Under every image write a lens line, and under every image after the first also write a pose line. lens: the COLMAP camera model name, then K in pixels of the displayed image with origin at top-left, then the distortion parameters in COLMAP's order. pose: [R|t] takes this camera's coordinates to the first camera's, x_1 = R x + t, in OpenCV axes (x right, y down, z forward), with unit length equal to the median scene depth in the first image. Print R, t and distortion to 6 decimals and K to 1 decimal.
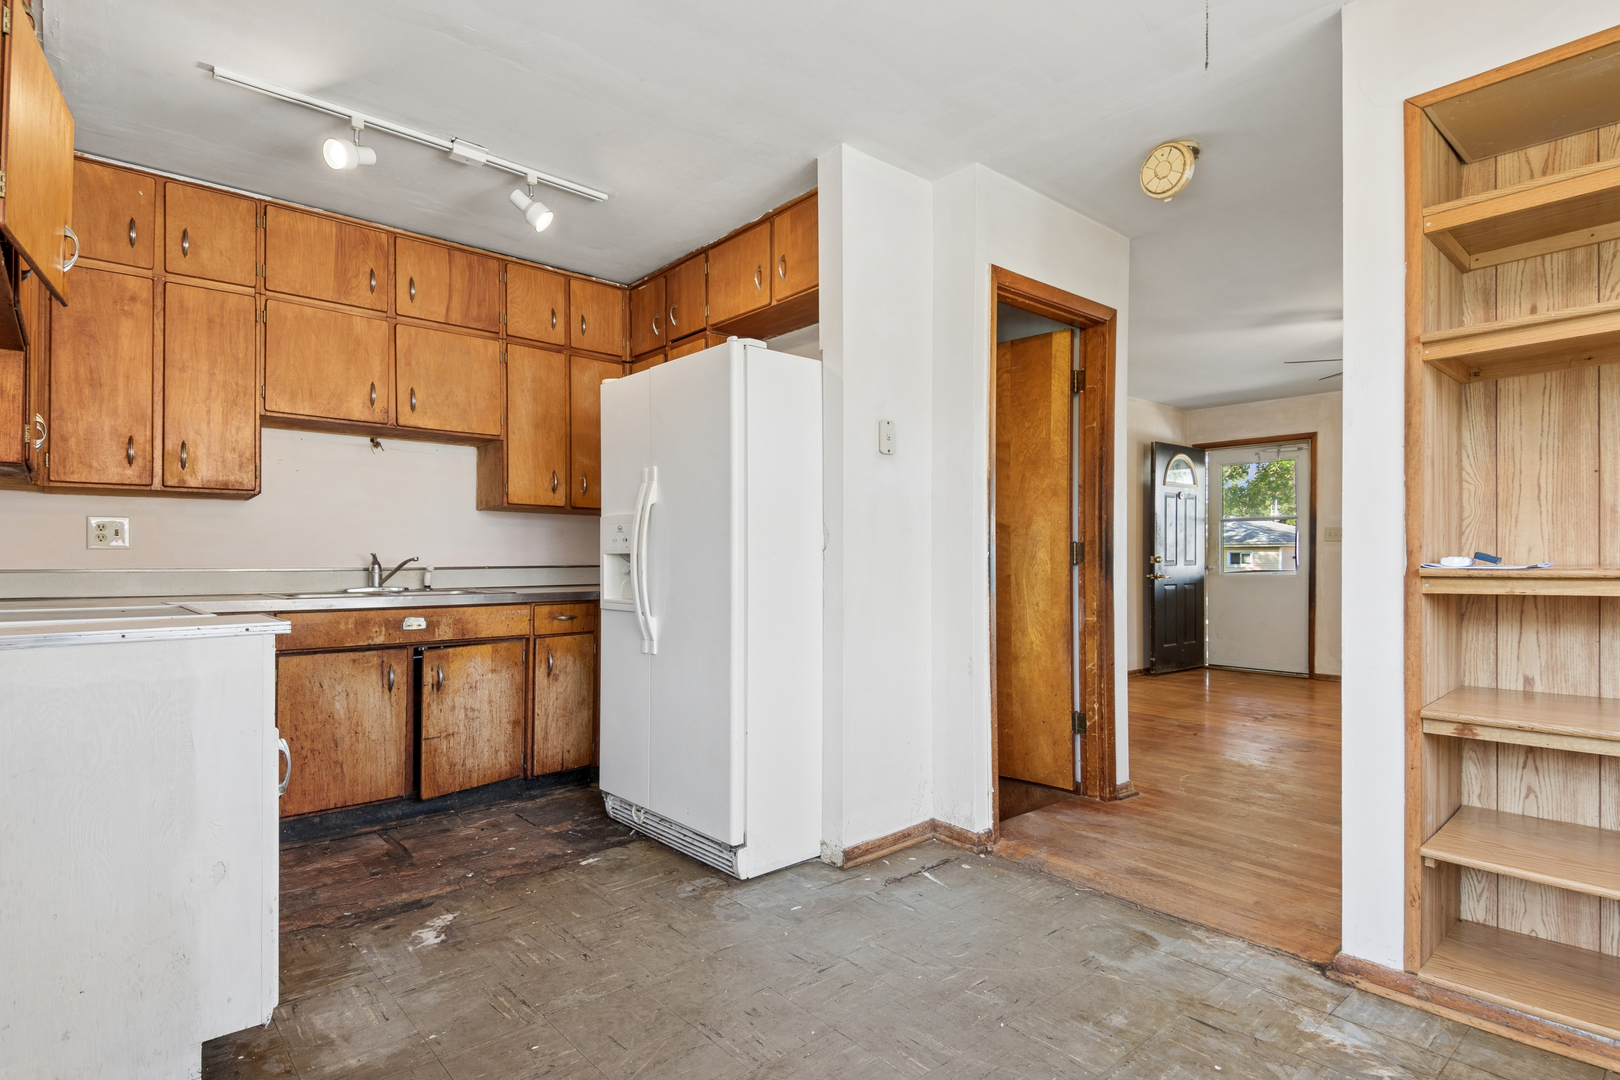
lens RADIAL K [[823.4, 0, 820.6], [0, 823.4, 541.3], [0, 0, 1]] dist [0.100234, -0.088700]
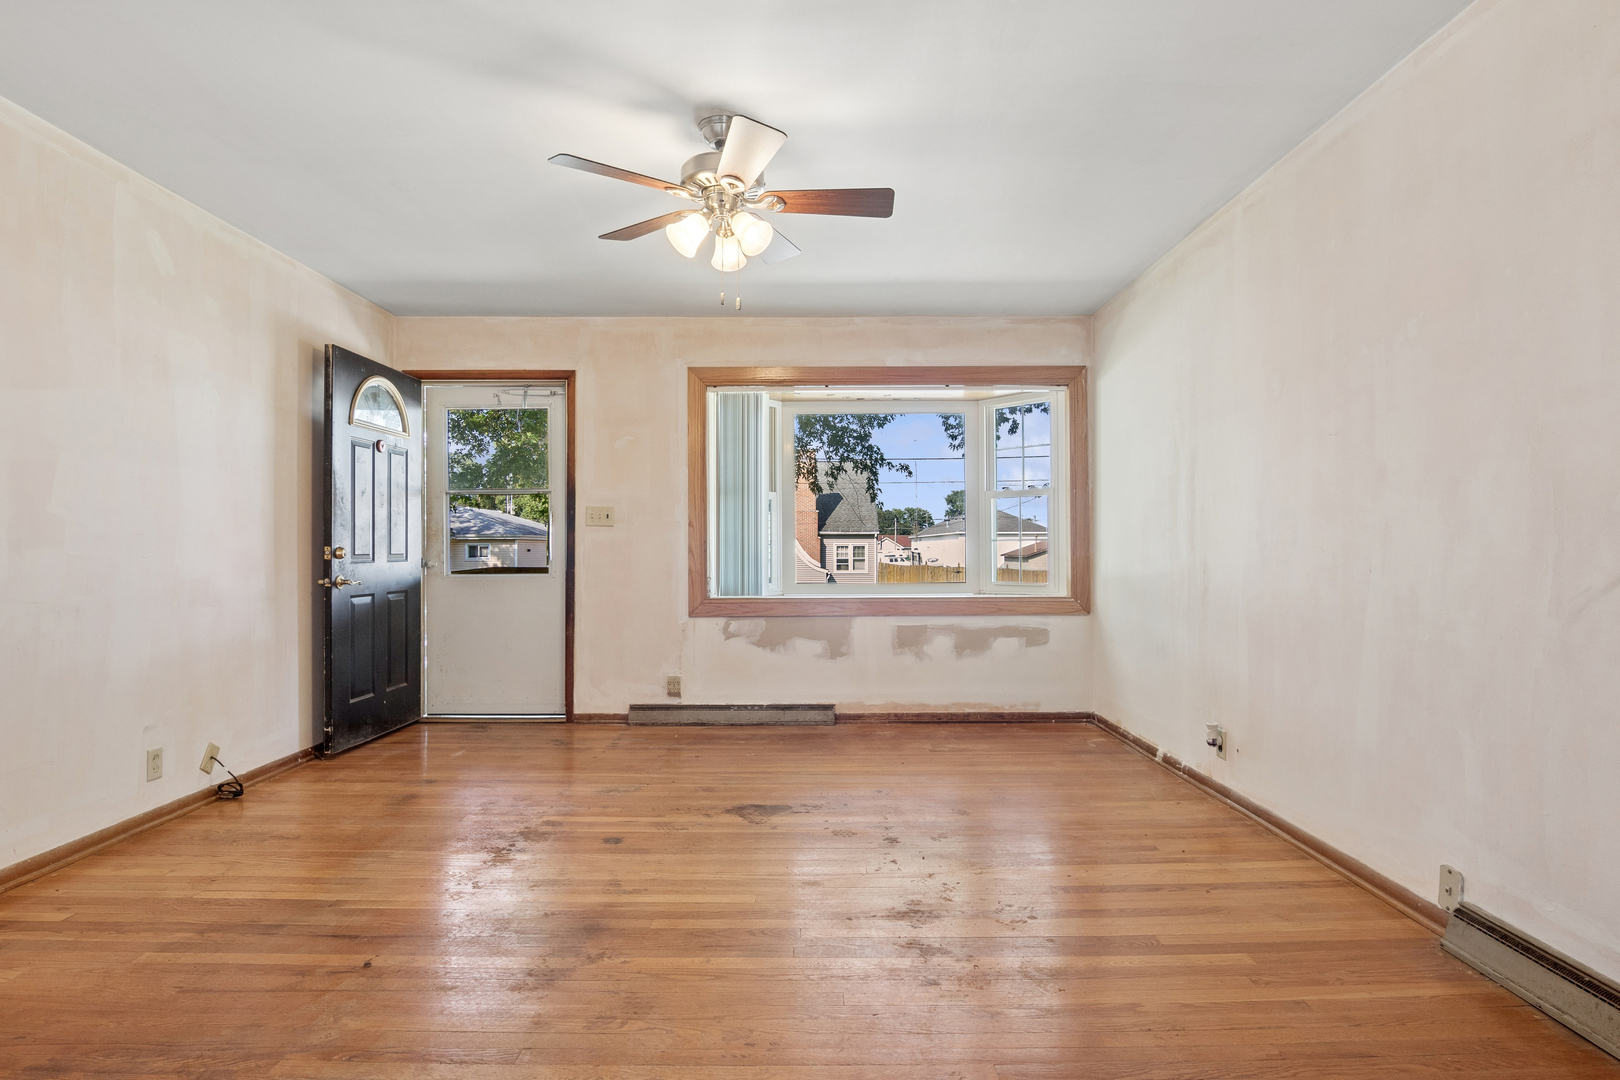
lens RADIAL K [[855.8, 0, 814.7], [0, 855.8, 542.7], [0, 0, 1]] dist [-0.000976, -0.015264]
pose [[0.668859, 0.000662, 0.743389, 0.180107], [-0.007675, 0.999952, 0.006015, 0.008433], [-0.743350, -0.009729, 0.668832, 0.351325]]
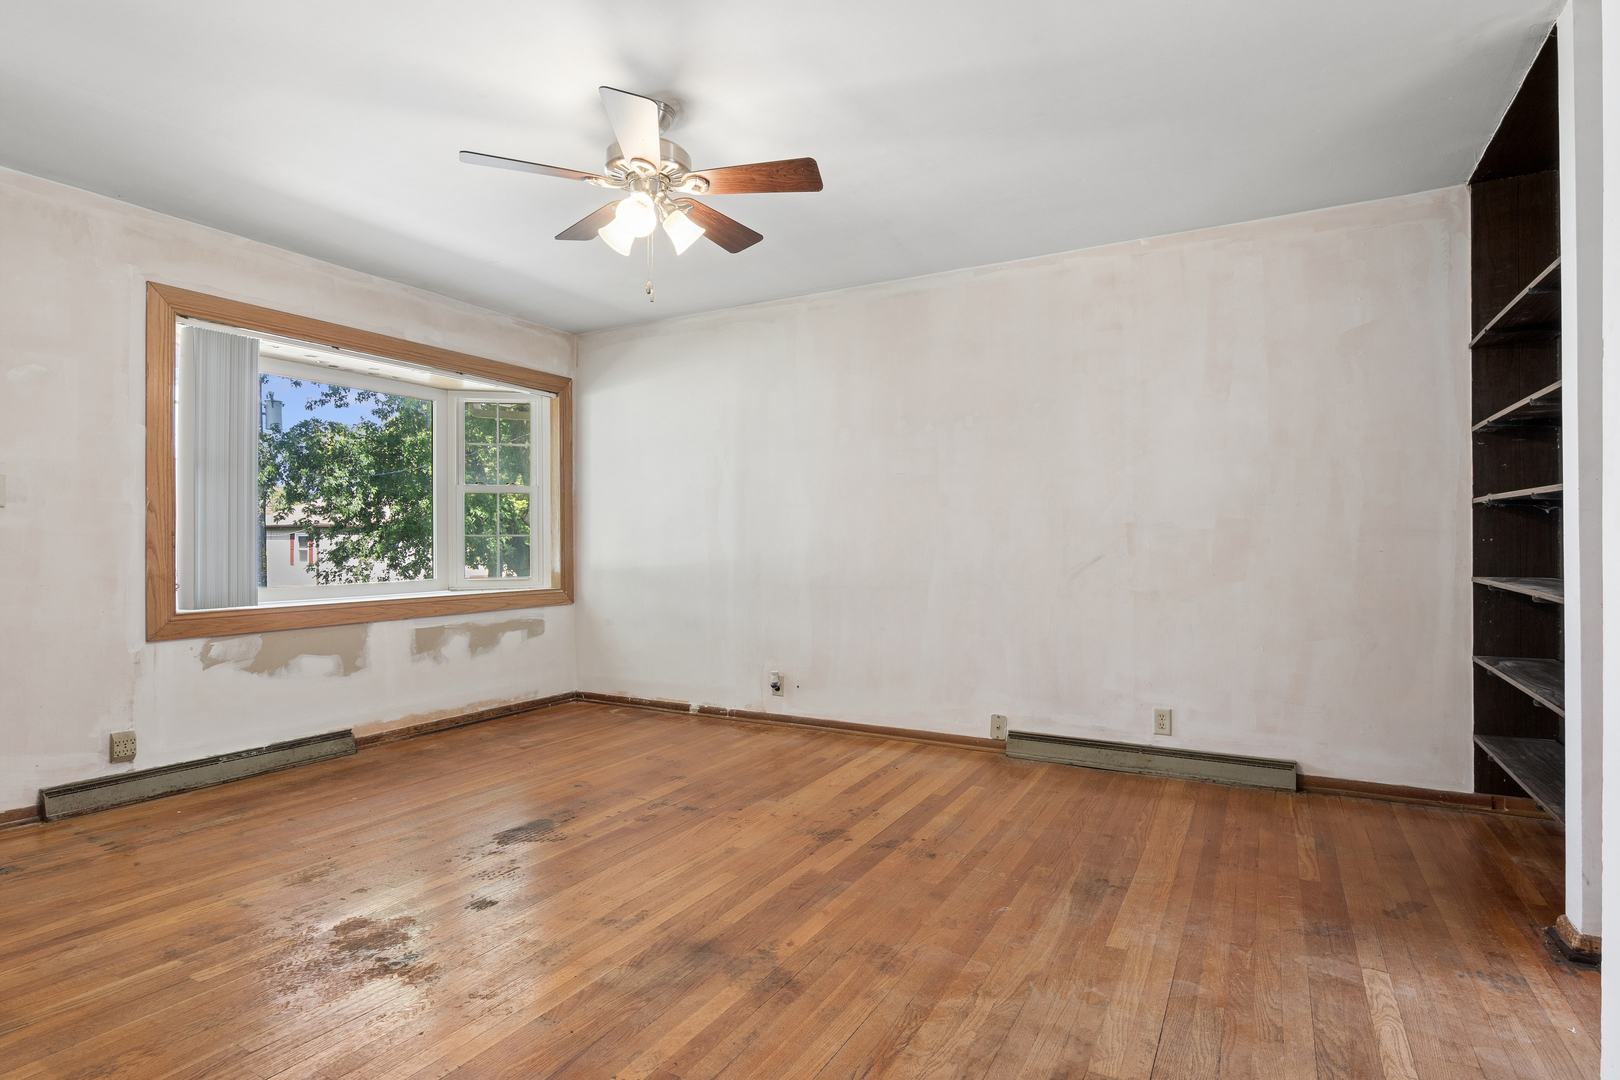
lens RADIAL K [[823.5, 0, 810.0], [0, 823.5, 540.0], [0, 0, 1]] dist [0.000004, -0.015315]
pose [[-0.321099, 0.000747, 0.947045, 0.076847], [-0.015885, 0.999855, -0.006174, 0.013080], [-0.946912, -0.017026, -0.321041, 0.680963]]
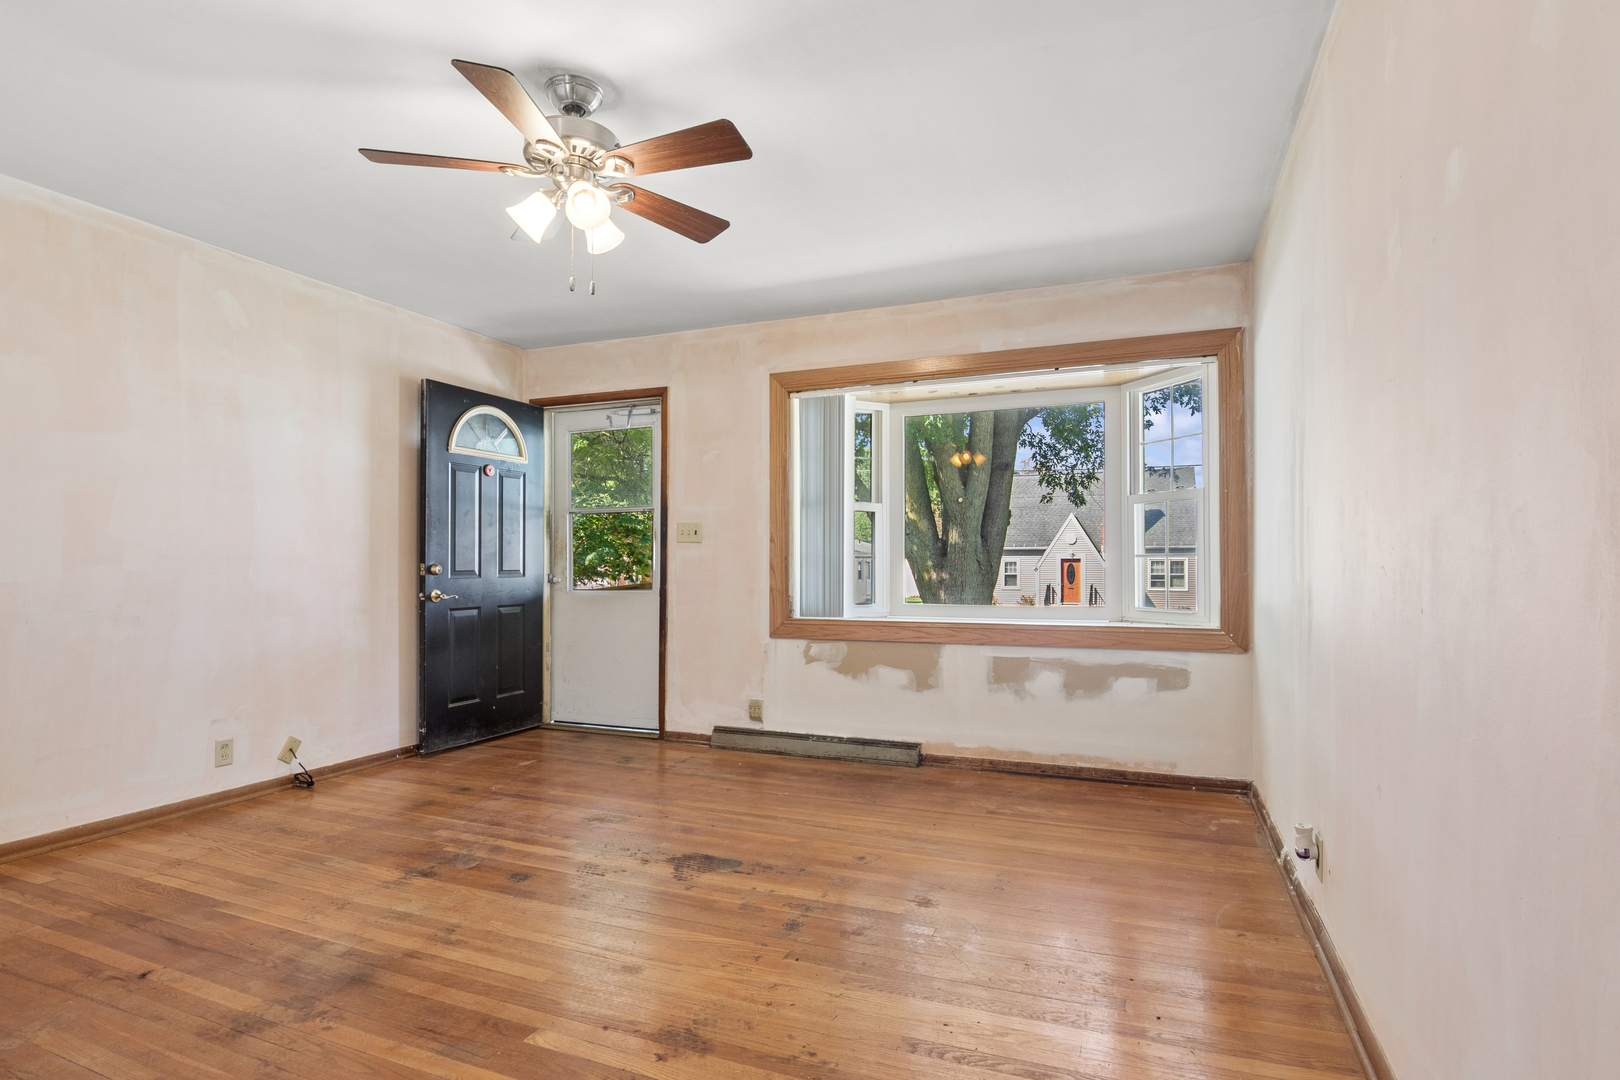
lens RADIAL K [[835.9, 0, 811.6], [0, 835.9, 554.5], [0, 0, 1]] dist [-0.001657, -0.014721]
pose [[0.902892, 0.000766, 0.429868, 0.377614], [-0.002862, 0.999987, 0.004229, 0.007078], [-0.429859, -0.005049, 0.902882, 0.300657]]
